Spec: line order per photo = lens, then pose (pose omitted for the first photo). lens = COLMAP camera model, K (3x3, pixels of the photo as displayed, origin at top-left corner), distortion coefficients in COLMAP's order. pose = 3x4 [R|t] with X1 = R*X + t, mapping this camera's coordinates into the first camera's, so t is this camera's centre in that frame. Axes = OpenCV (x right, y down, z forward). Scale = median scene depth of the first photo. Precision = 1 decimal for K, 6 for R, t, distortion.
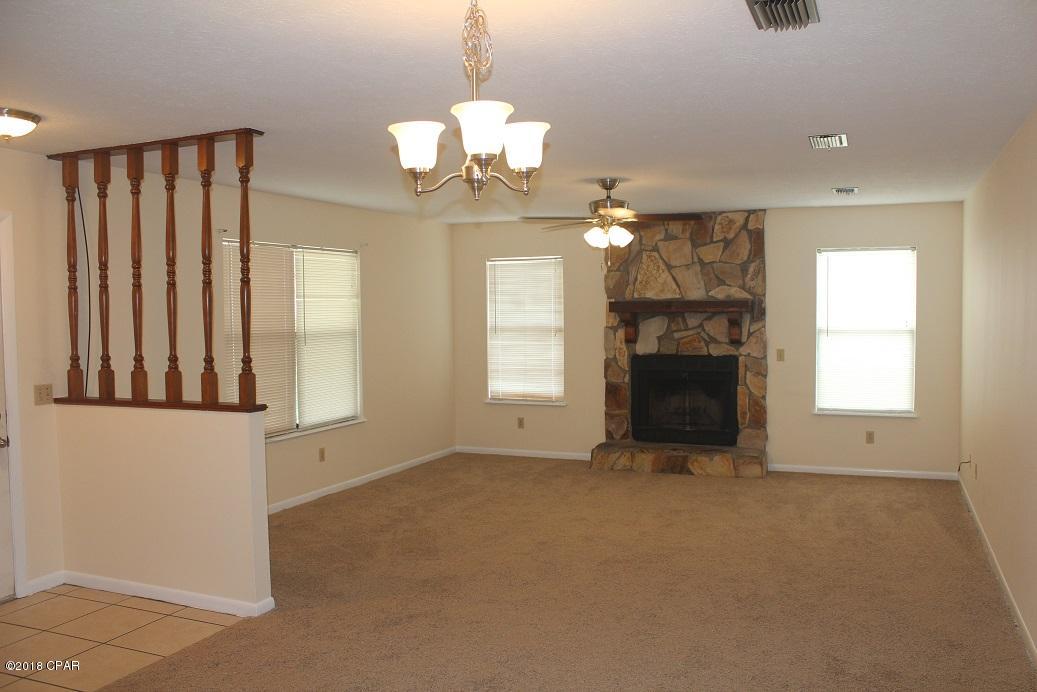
lens RADIAL K [[910.2, 0, 518.5], [0, 910.2, 346.0], [0, 0, 1]] dist [-0.167215, -0.000609]
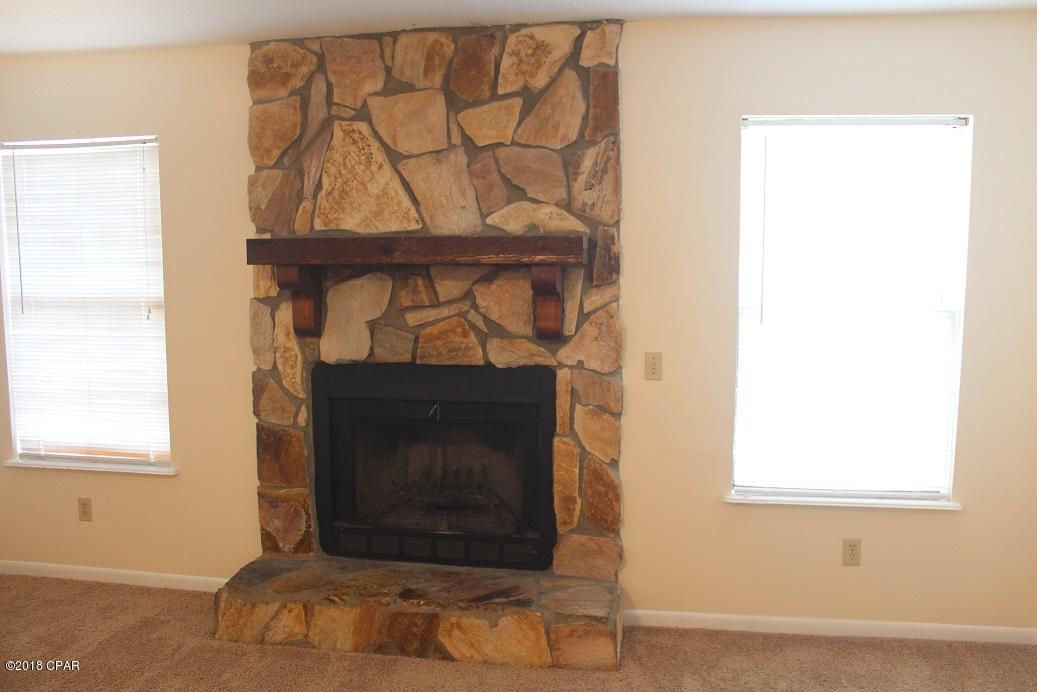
lens RADIAL K [[861.5, 0, 538.3], [0, 861.5, 349.2], [0, 0, 1]] dist [-0.167553, 0.147638]
pose [[0.972898, -0.013828, 0.230822, 0.140309], [0.000290, 0.998282, 0.058585, -0.021293], [-0.231235, -0.056930, 0.971231, 0.599400]]
